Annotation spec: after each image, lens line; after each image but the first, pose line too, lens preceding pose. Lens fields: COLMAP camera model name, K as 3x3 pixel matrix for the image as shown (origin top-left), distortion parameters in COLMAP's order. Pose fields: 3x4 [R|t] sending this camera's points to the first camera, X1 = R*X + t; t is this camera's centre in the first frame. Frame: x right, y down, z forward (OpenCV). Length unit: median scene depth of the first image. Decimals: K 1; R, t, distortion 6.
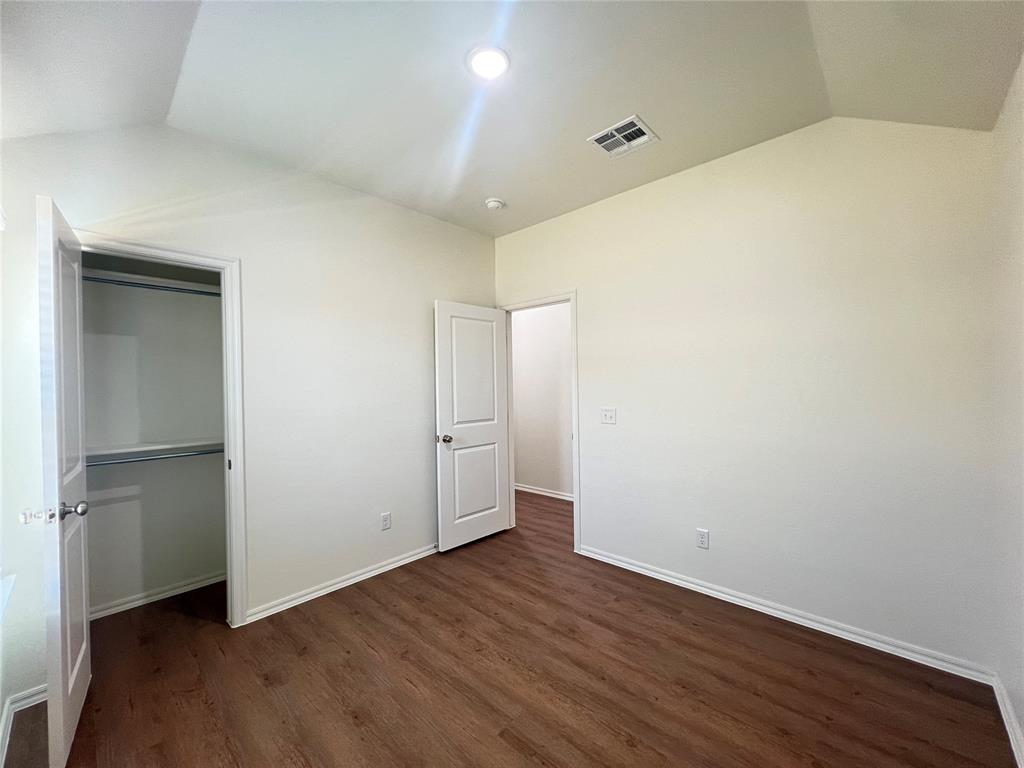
lens RADIAL K [[411.1, 0, 517.3], [0, 411.1, 386.1], [0, 0, 1]] dist [0.001092, 0.000003]
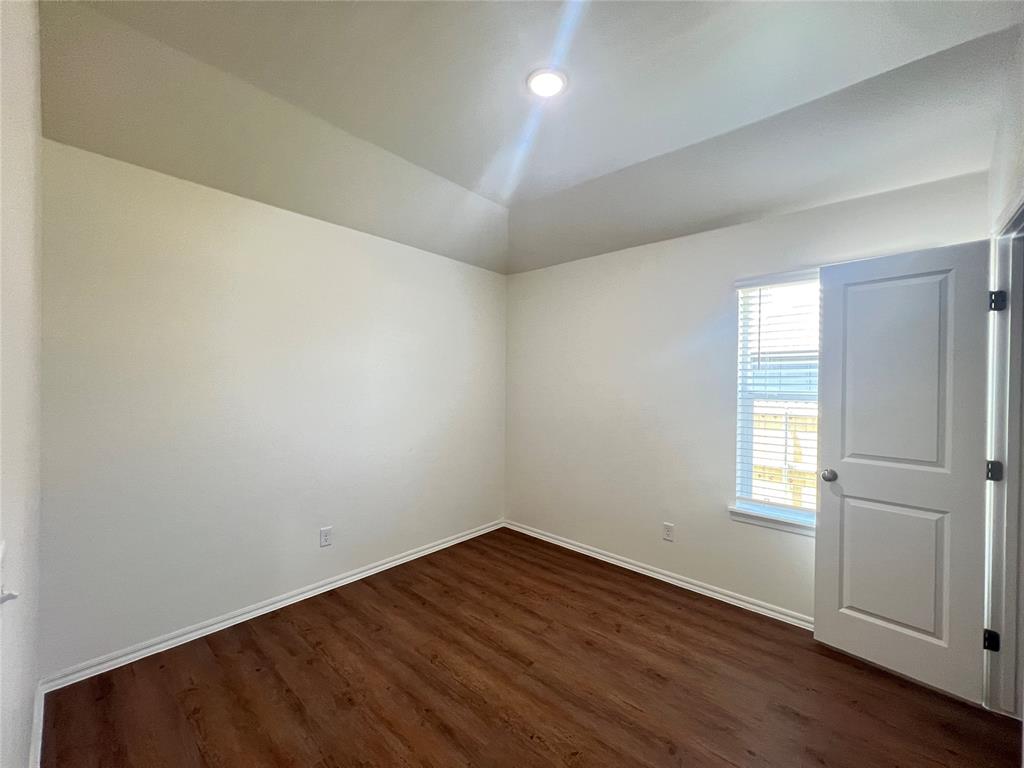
lens RADIAL K [[410.9, 0, 511.7], [0, 410.9, 384.3], [0, 0, 1]] dist [0.000013, 0.000001]
pose [[-0.999967, 0.003153, -0.007510, 0.003002], [0.002990, 0.999761, 0.021639, -0.004575], [0.007576, 0.021615, -0.999738, 0.226211]]
